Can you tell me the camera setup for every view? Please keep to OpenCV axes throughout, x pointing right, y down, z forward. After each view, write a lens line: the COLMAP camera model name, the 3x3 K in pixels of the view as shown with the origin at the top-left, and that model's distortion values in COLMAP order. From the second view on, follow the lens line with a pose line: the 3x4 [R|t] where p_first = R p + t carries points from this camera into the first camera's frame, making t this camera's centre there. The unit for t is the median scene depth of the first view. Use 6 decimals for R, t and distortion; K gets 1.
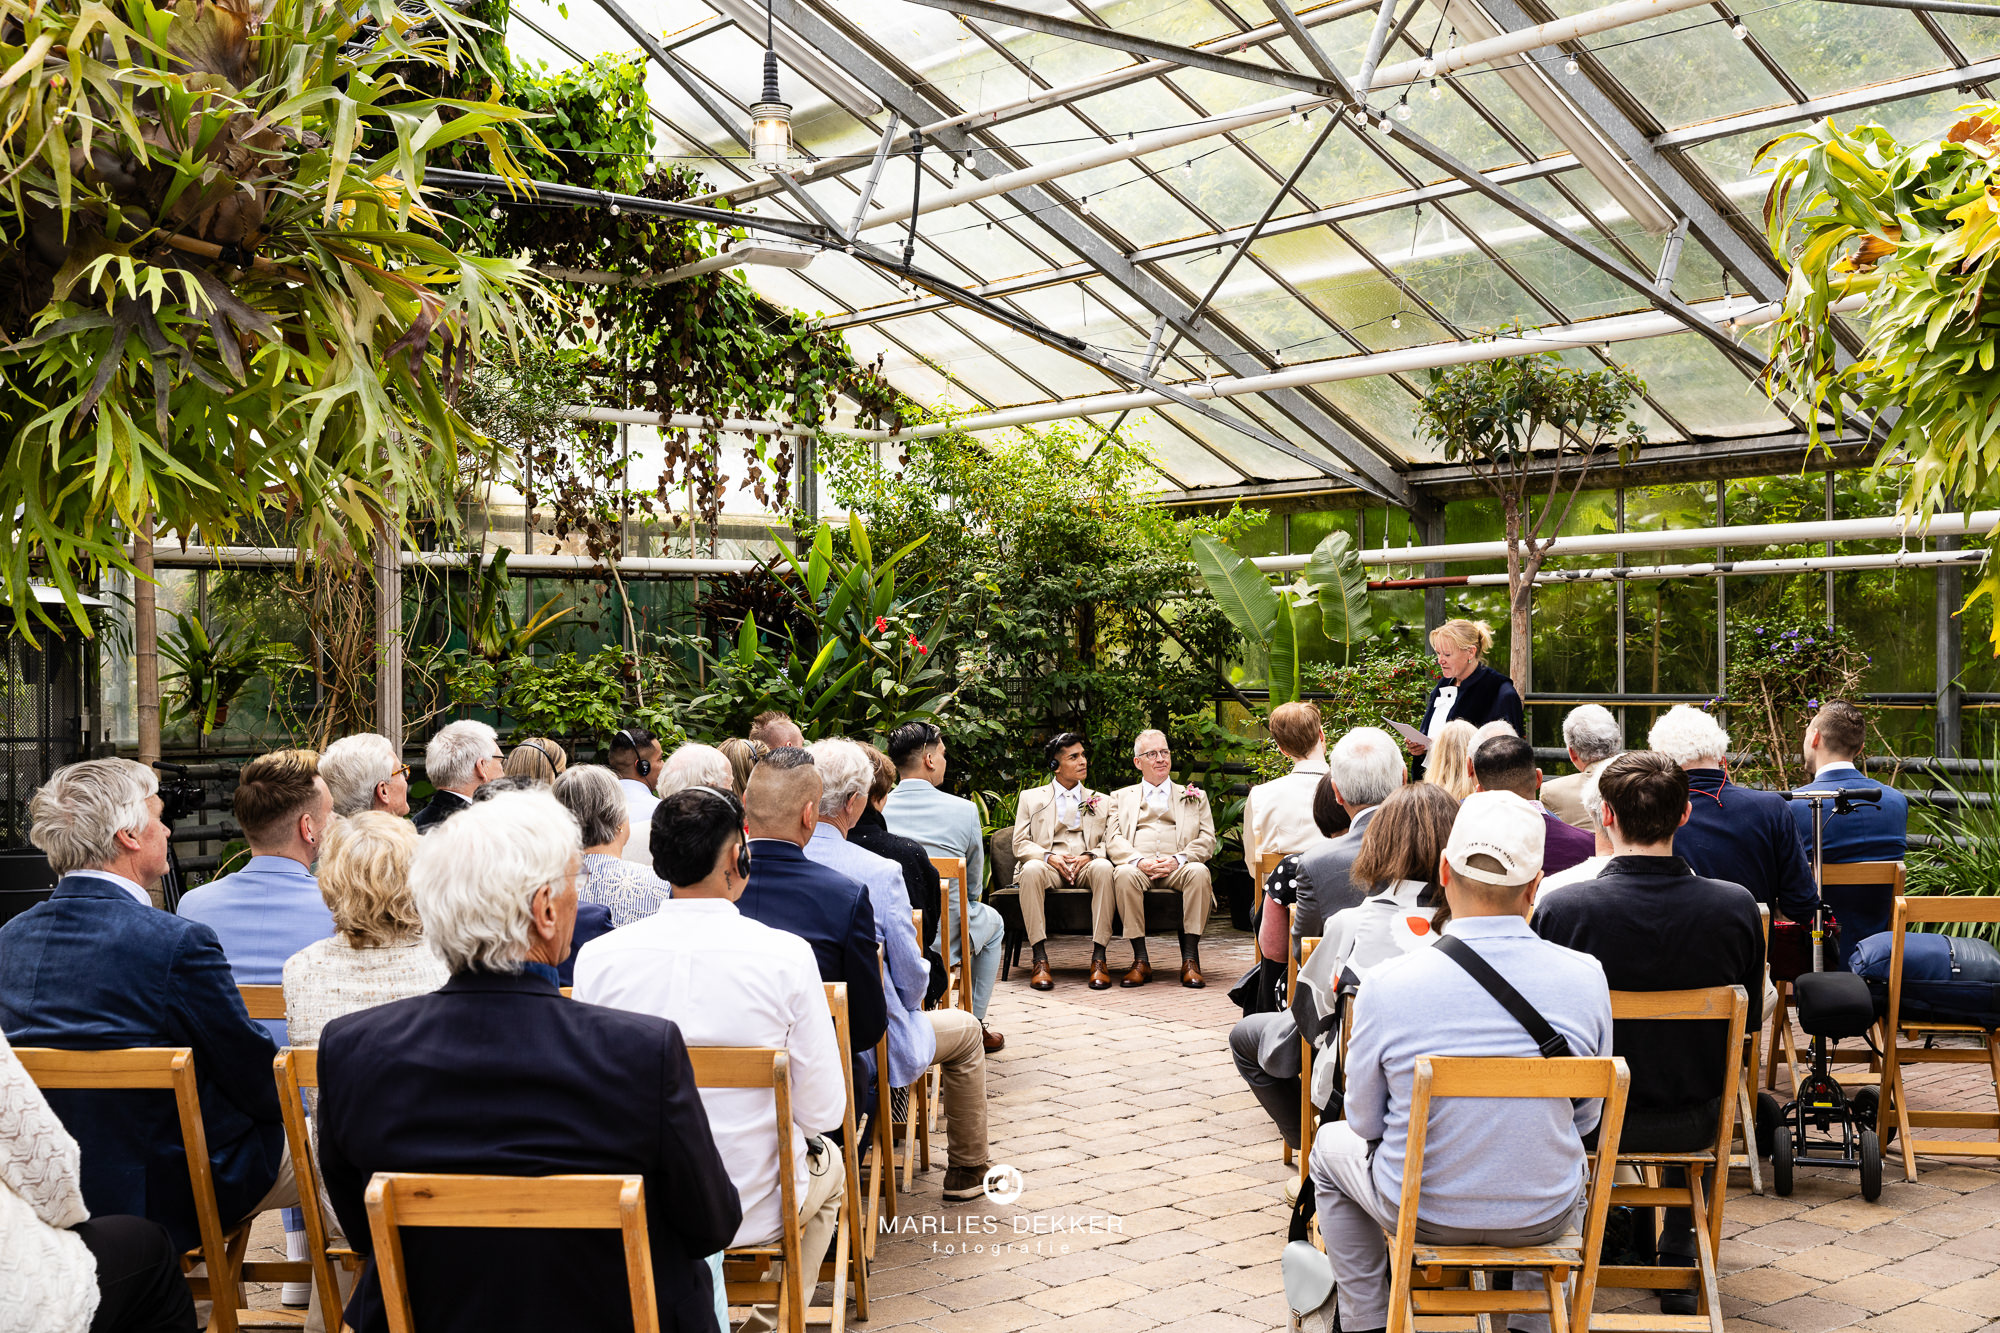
lens RADIAL K [[2203.9, 0, 1000.0], [0, 2203.9, 666.5], [0, 0, 1]] dist [0.014852, -0.000636]
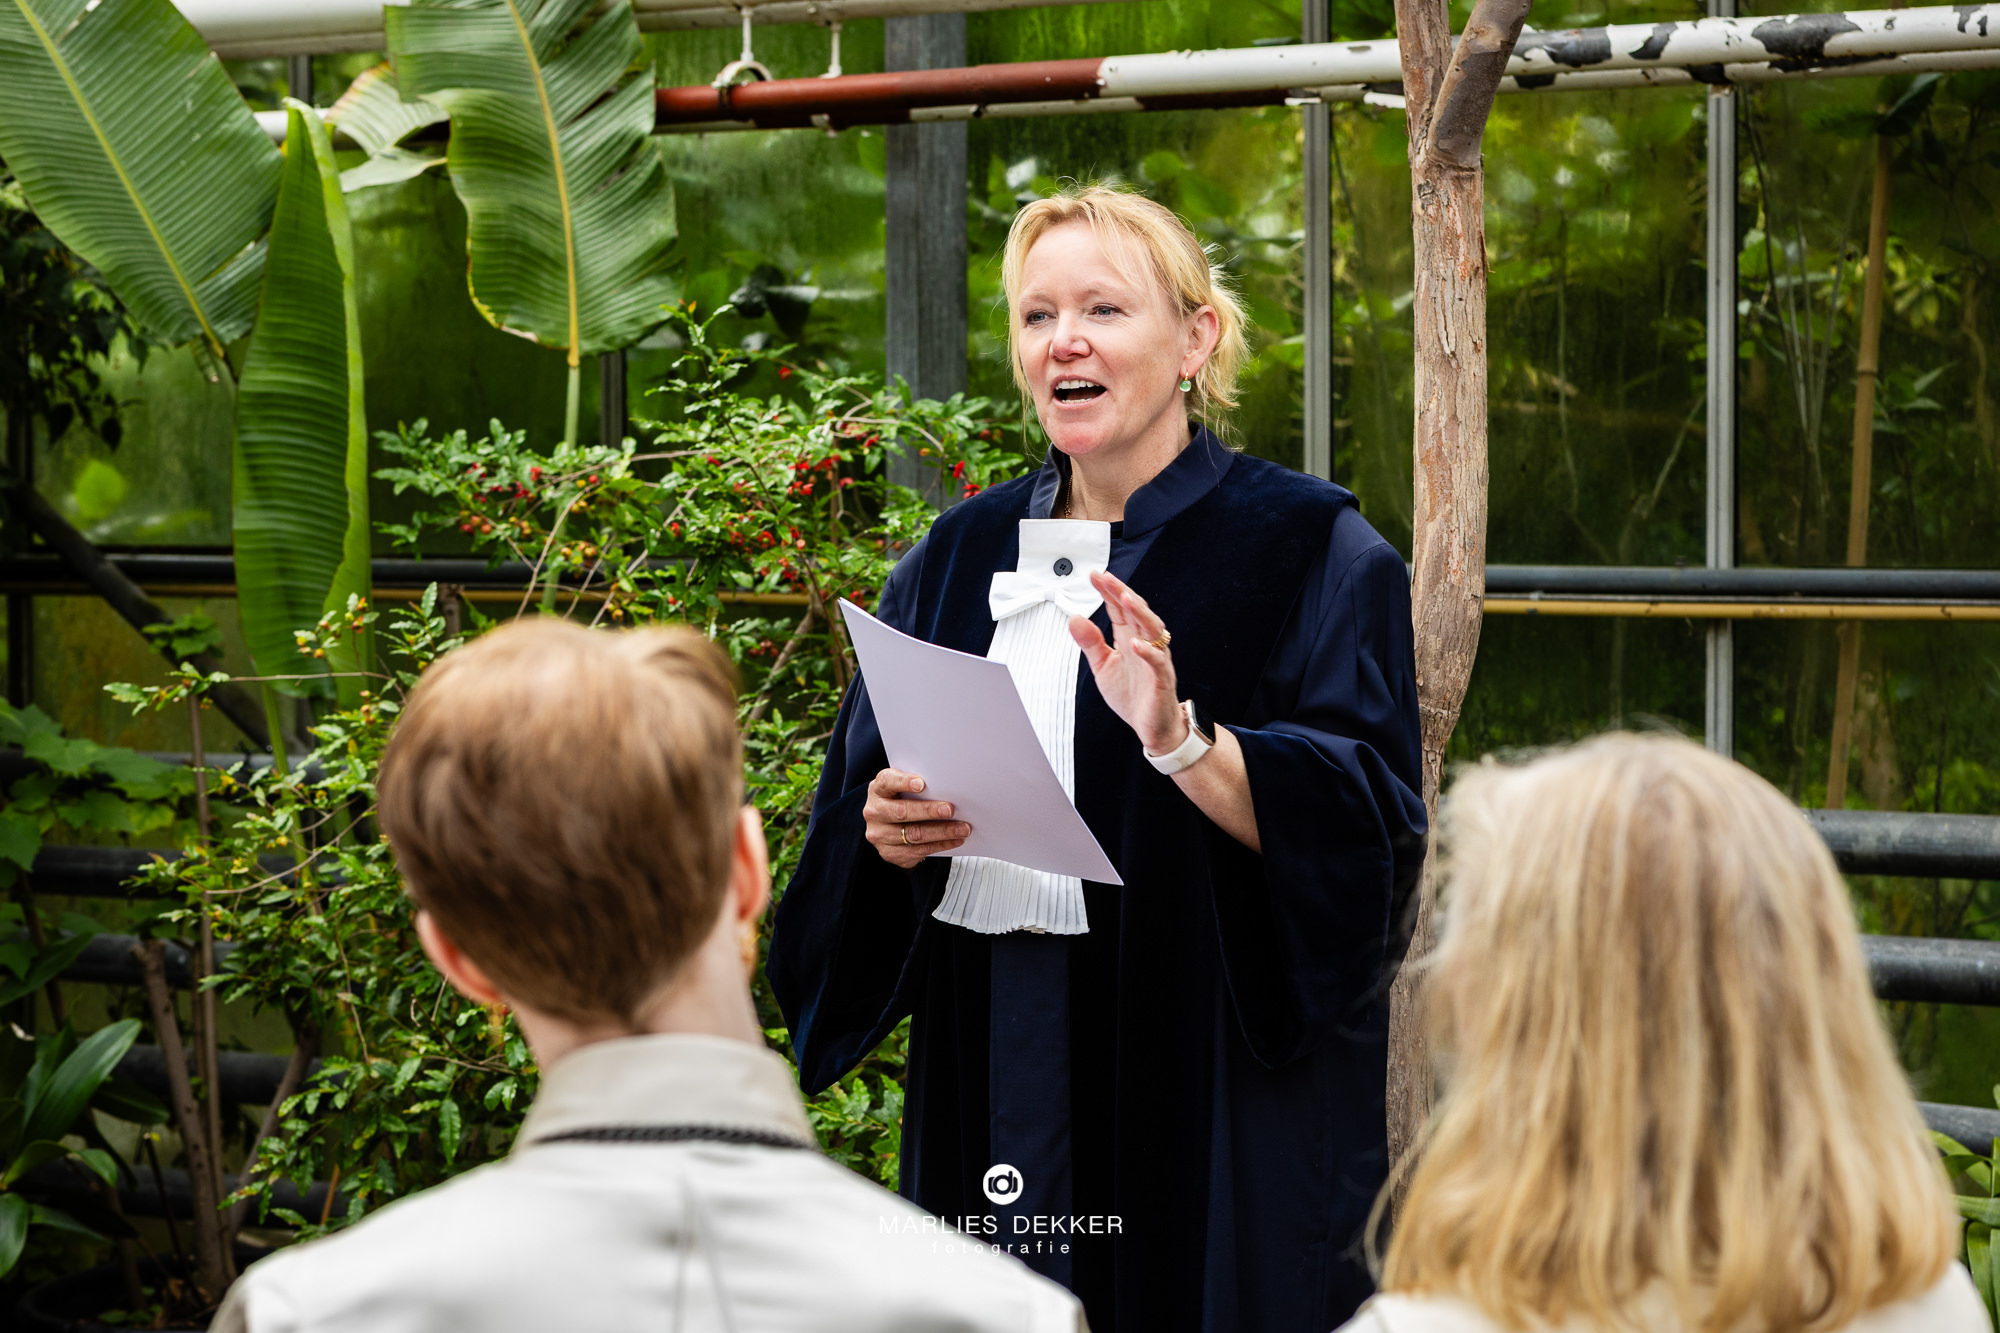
lens RADIAL K [[4887.6, 0, 1000.0], [0, 4887.6, 666.5], [0, 0, 1]] dist [-0.080850, 0.338869]
pose [[0.958111, -0.001057, 0.286394, 0.051702], [-0.007792, 0.999527, 0.029759, 0.007177], [-0.286290, -0.030744, 0.957650, 0.478809]]
